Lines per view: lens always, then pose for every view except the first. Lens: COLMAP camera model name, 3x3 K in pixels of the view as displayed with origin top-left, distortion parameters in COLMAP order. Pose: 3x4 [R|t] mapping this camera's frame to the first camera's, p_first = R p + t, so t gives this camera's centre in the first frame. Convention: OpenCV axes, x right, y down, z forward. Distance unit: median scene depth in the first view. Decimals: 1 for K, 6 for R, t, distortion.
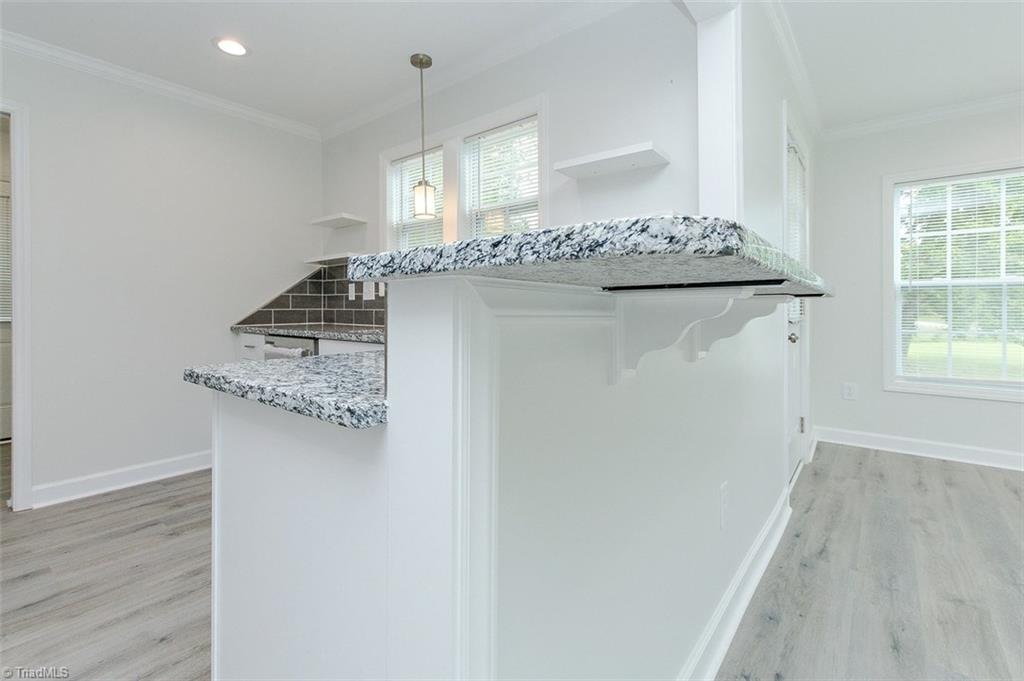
lens RADIAL K [[461.0, 0, 505.3], [0, 461.0, 305.0], [0, 0, 1]] dist [0.004072, -0.001514]
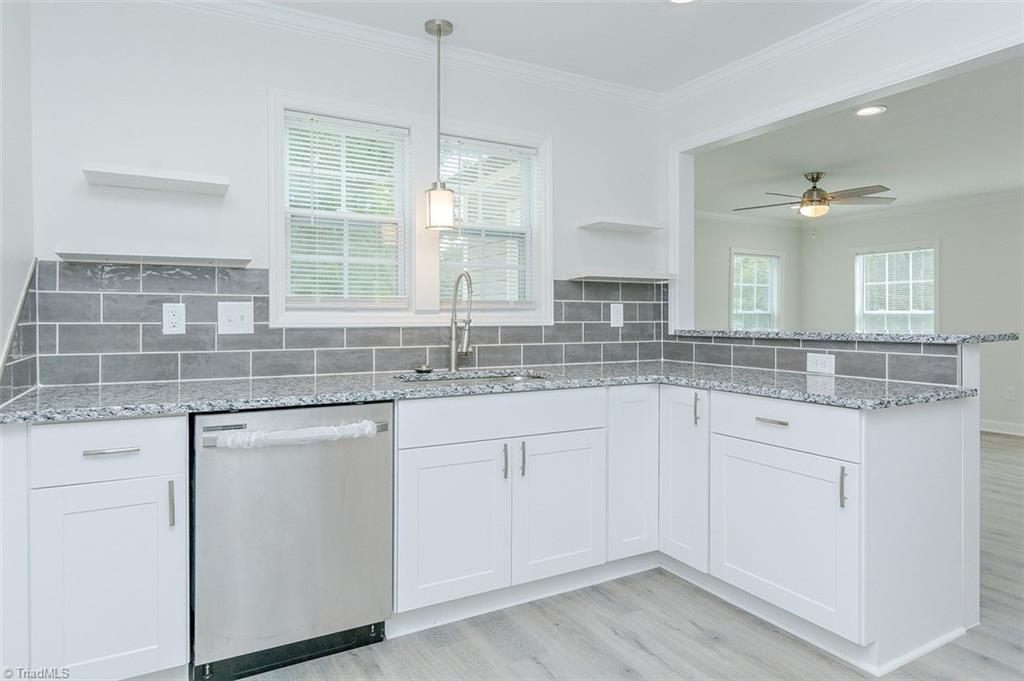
lens RADIAL K [[618.7, 0, 490.2], [0, 618.7, 315.5], [0, 0, 1]] dist [0.000662, -0.000423]
pose [[0.377890, 0.000662, 0.925850, -1.121288], [-0.005247, 0.999985, 0.001427, -0.046592], [-0.925836, -0.005397, 0.377888, 0.526636]]
